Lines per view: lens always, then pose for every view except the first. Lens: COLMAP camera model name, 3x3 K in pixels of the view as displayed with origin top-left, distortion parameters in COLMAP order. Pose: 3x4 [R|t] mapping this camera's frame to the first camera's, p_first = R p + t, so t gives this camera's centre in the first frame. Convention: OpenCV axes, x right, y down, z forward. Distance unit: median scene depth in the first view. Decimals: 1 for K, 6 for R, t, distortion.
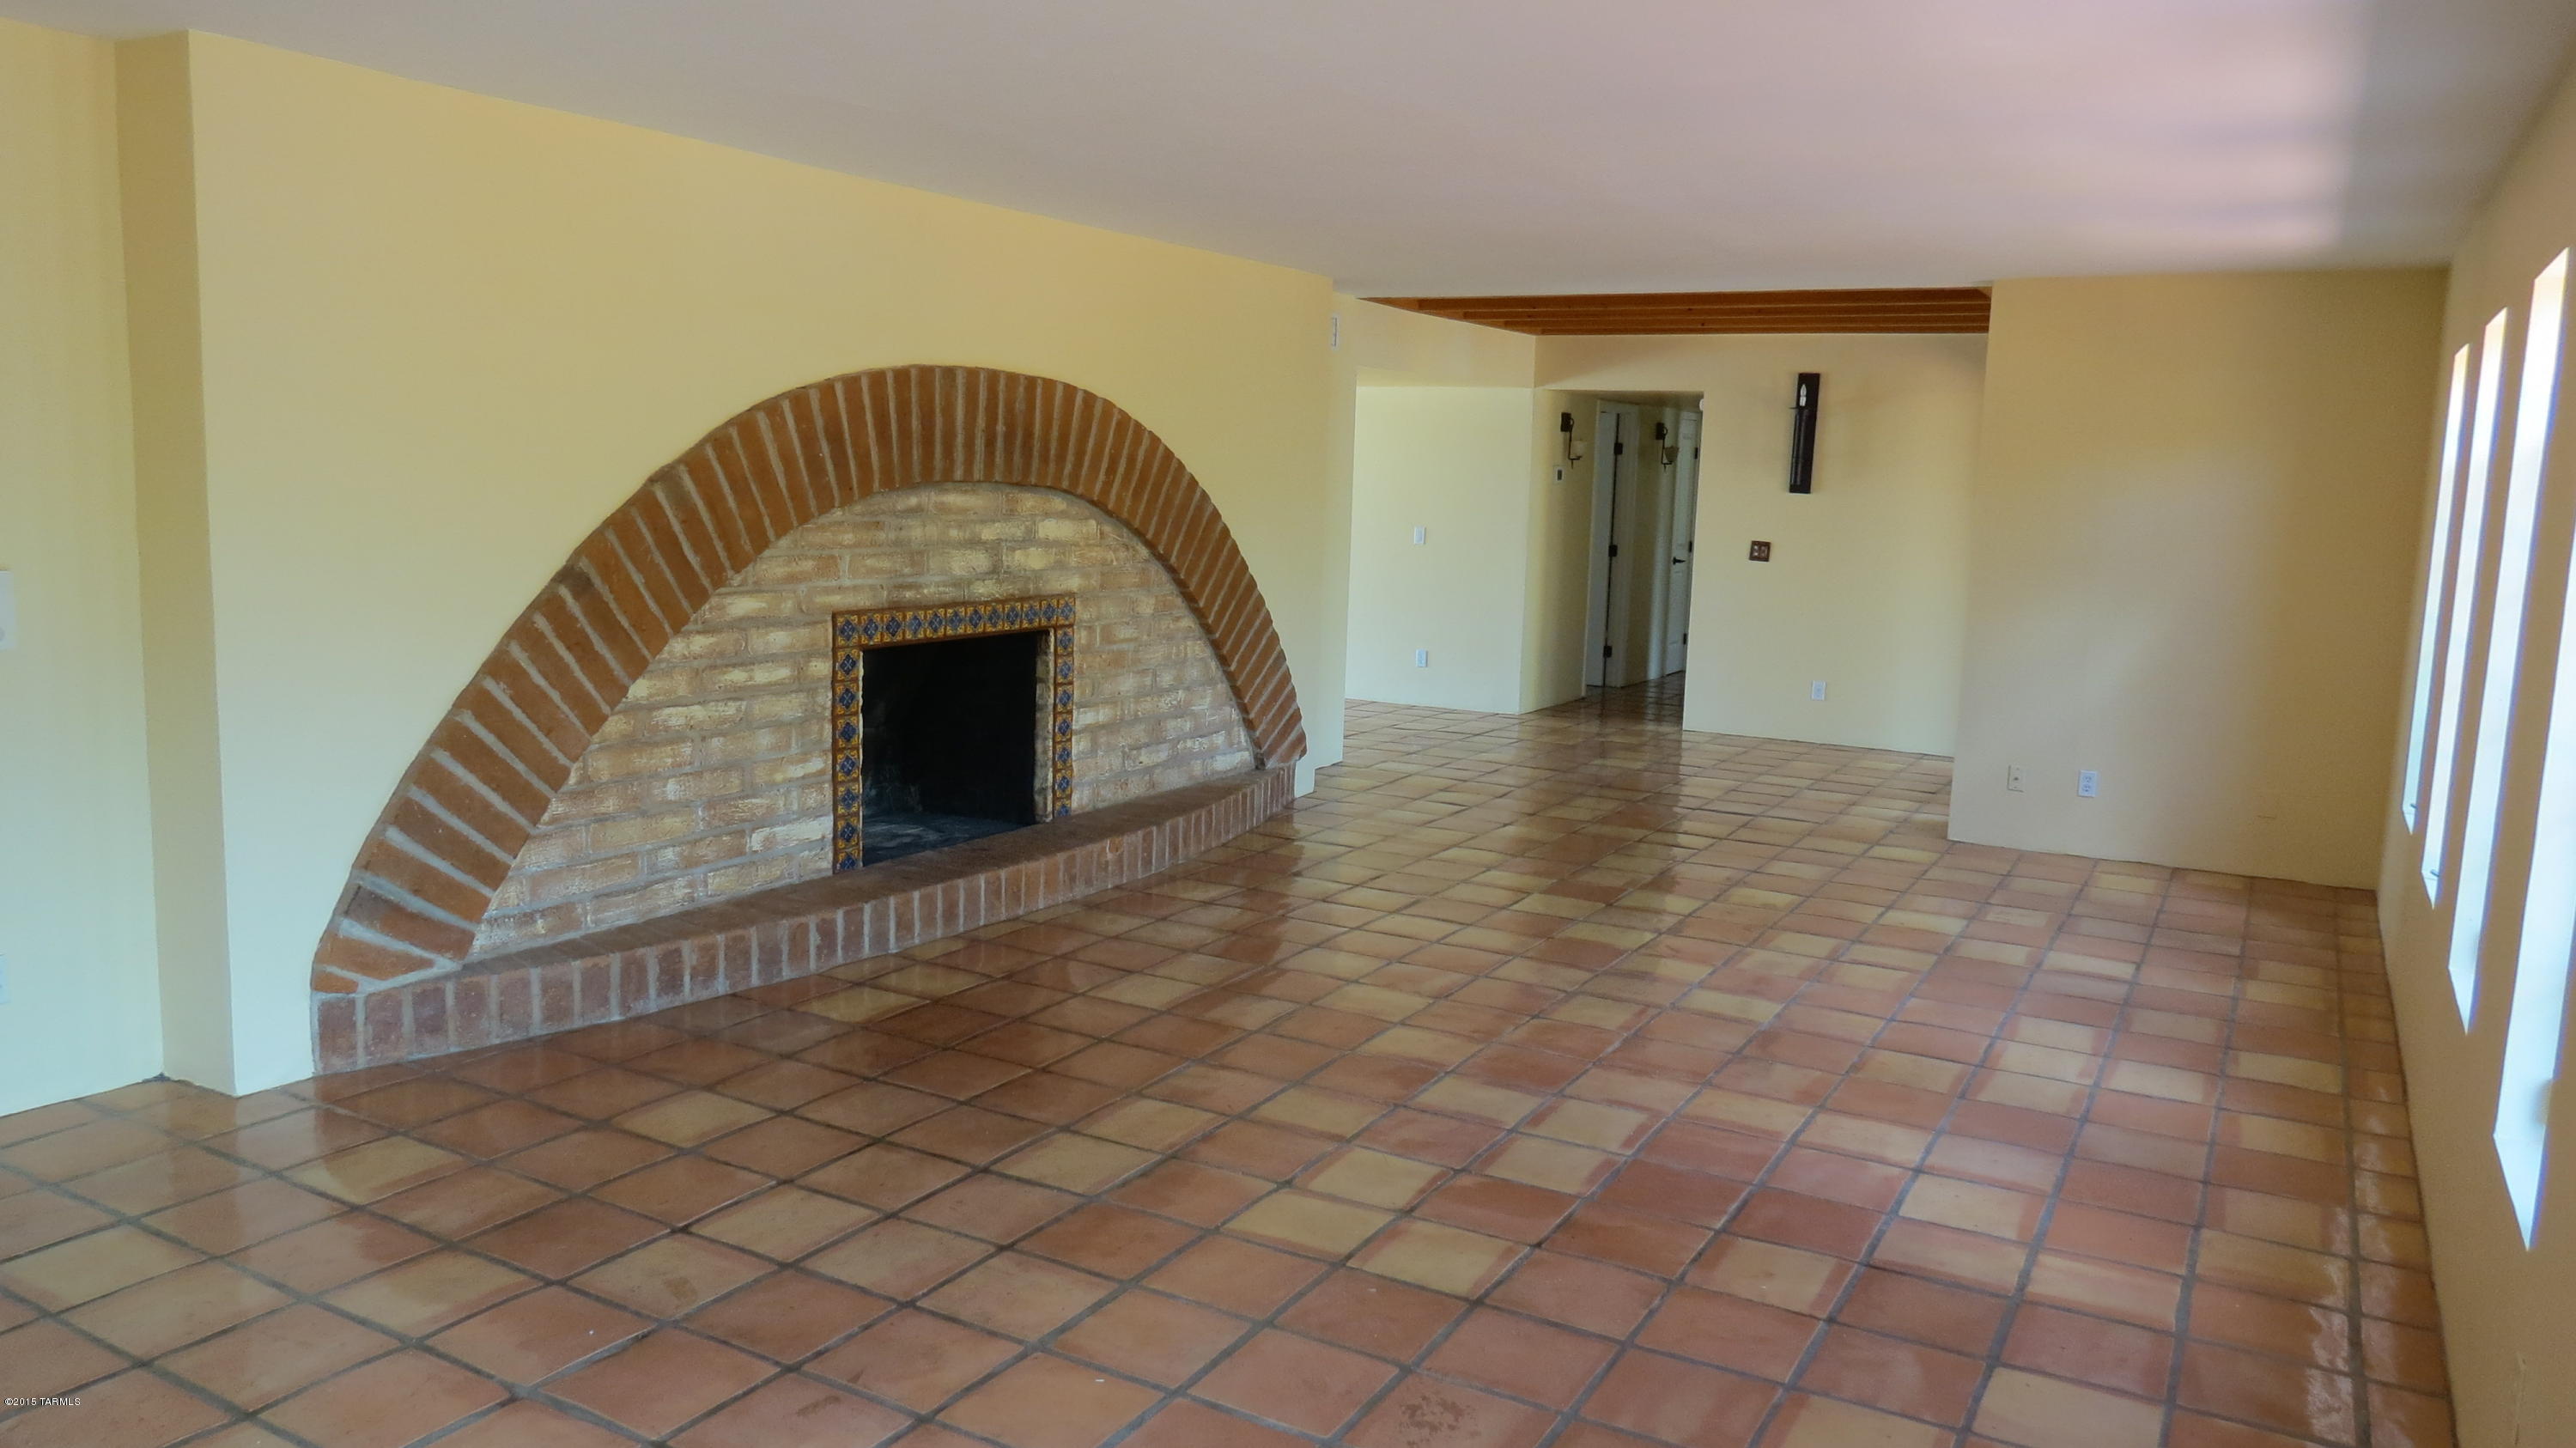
lens RADIAL K [[1827.4, 0, 1283.9], [0, 1827.4, 725.7], [0, 0, 1]] dist [-0.002001, 0.000790]
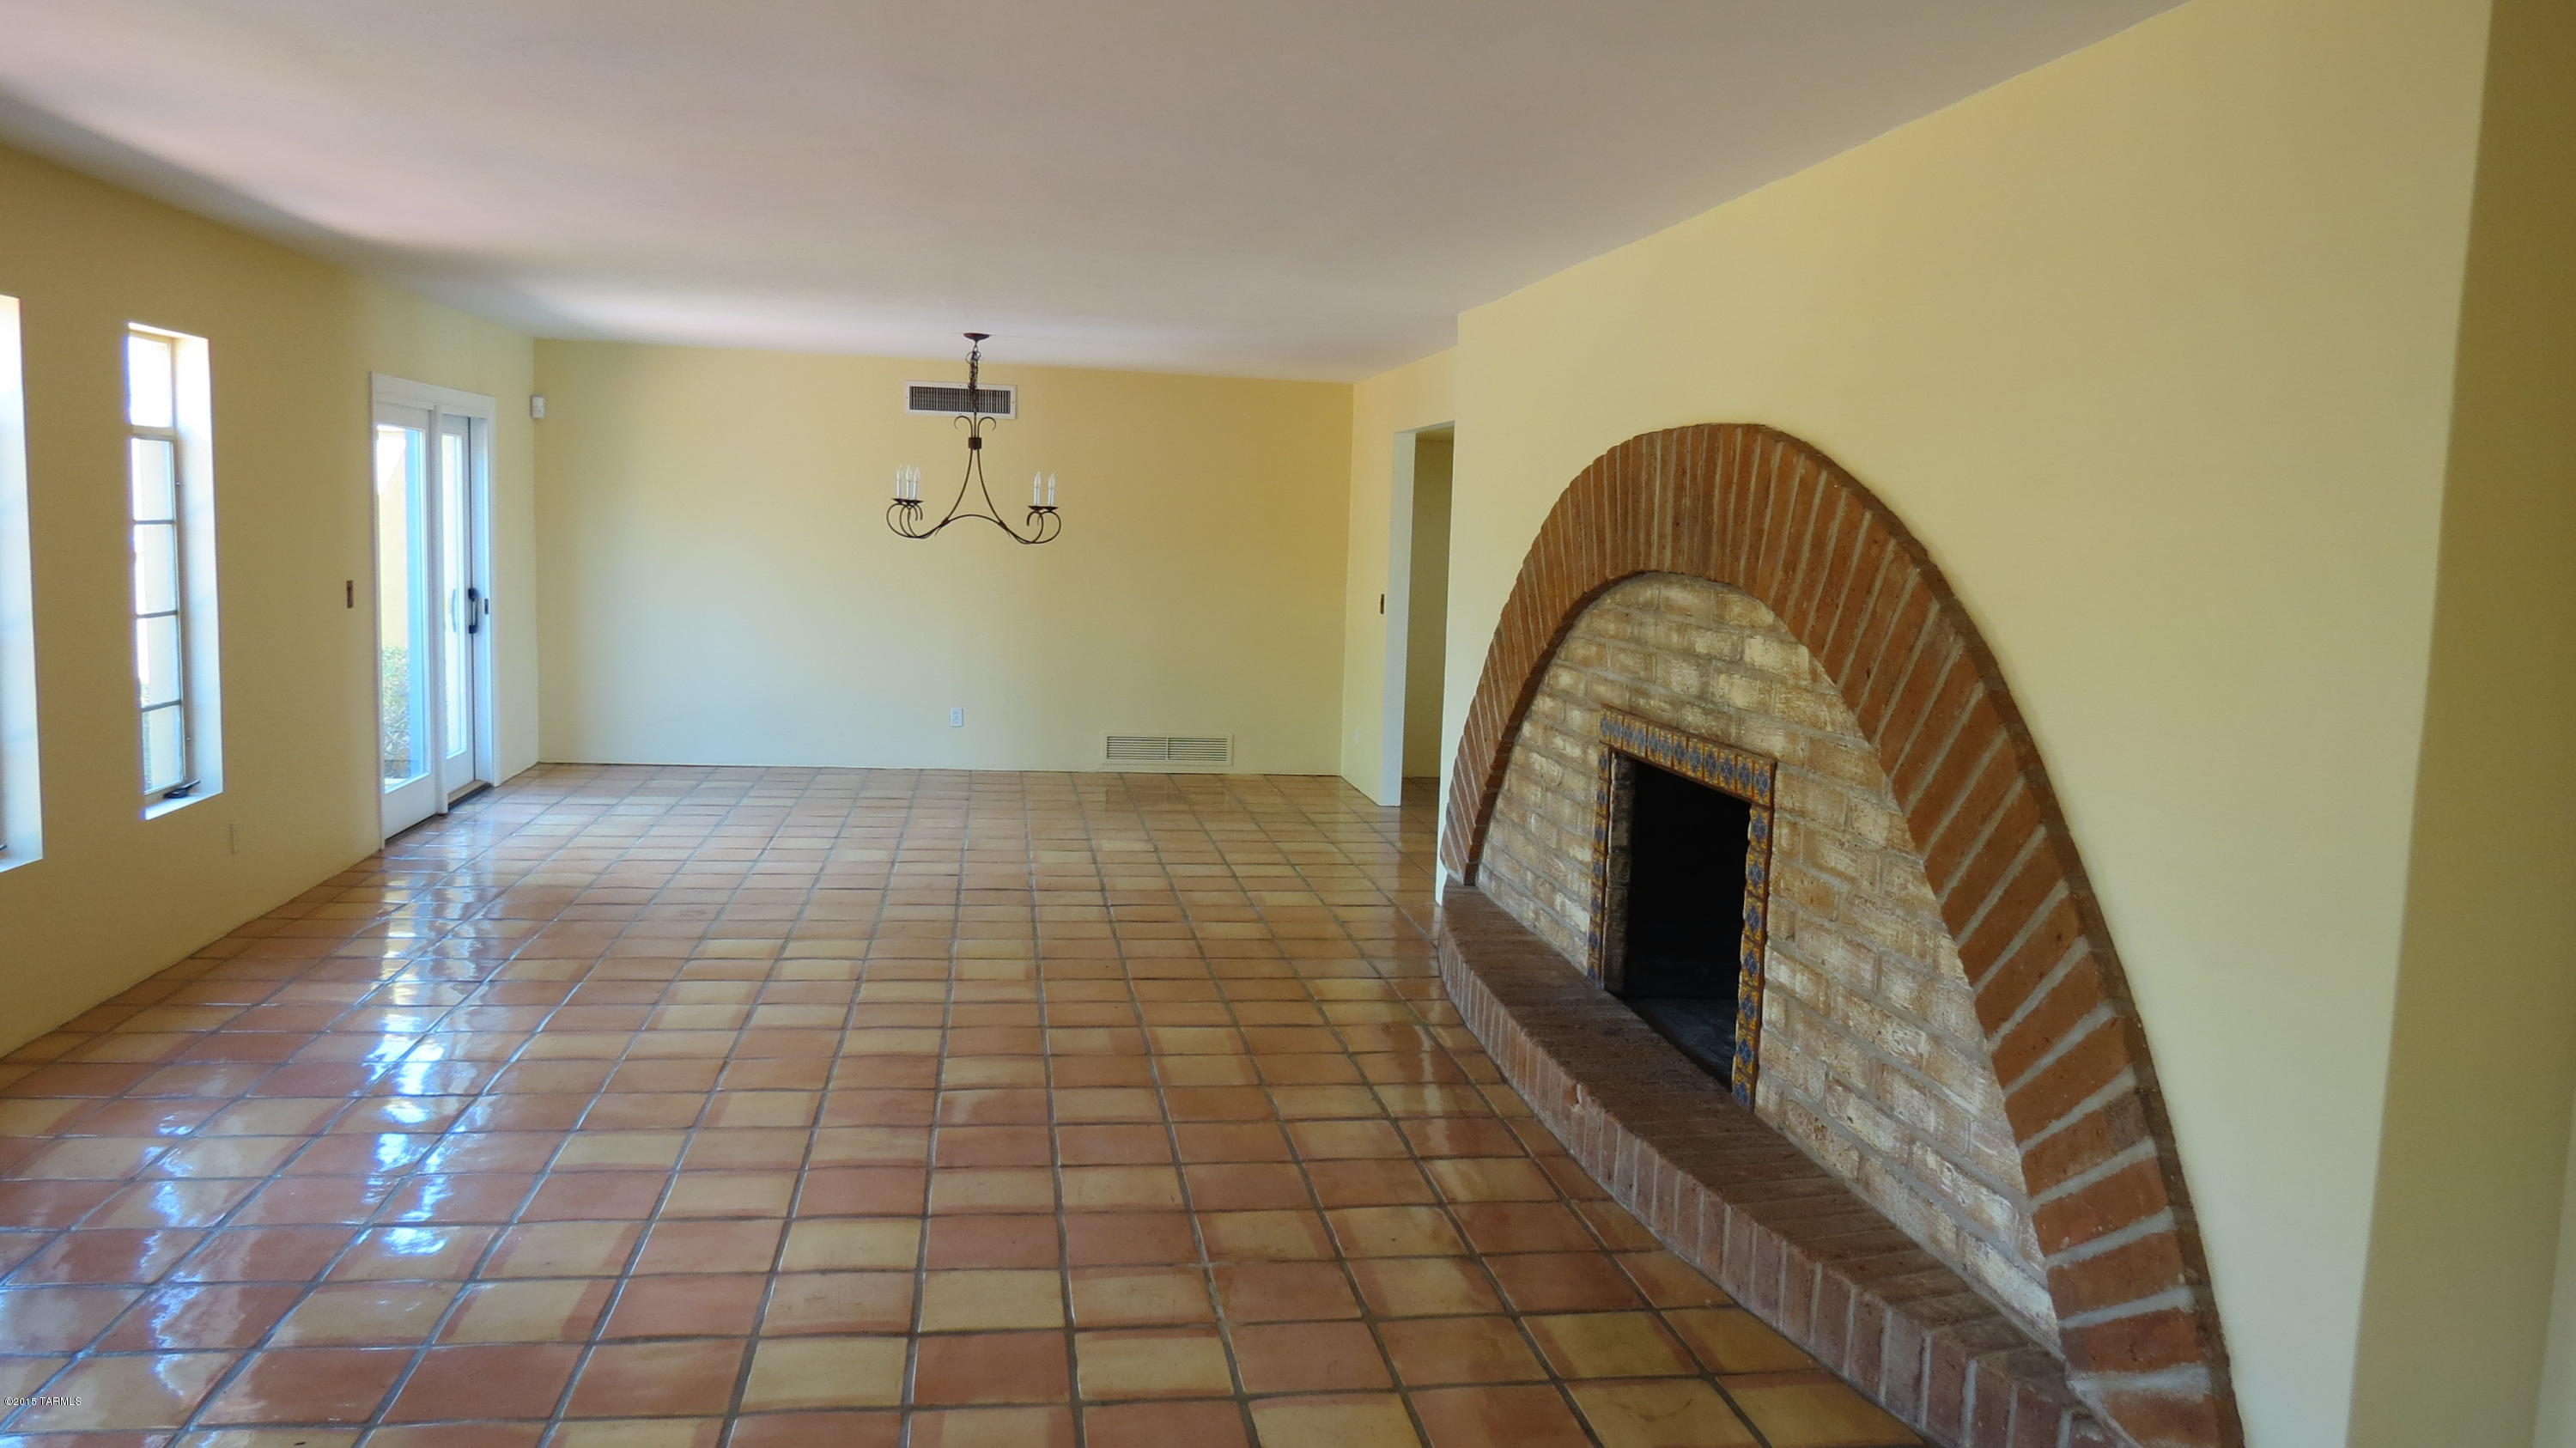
lens RADIAL K [[1827.4, 0, 1286.2], [0, 1827.4, 718.6], [0, 0, 1]] dist [-0.002001, 0.000790]
pose [[-0.781285, 0.005327, -0.624152, 0.423280], [-0.151172, 0.968577, 0.197497, -0.192161], [0.605591, 0.248656, -0.755929, 1.428359]]
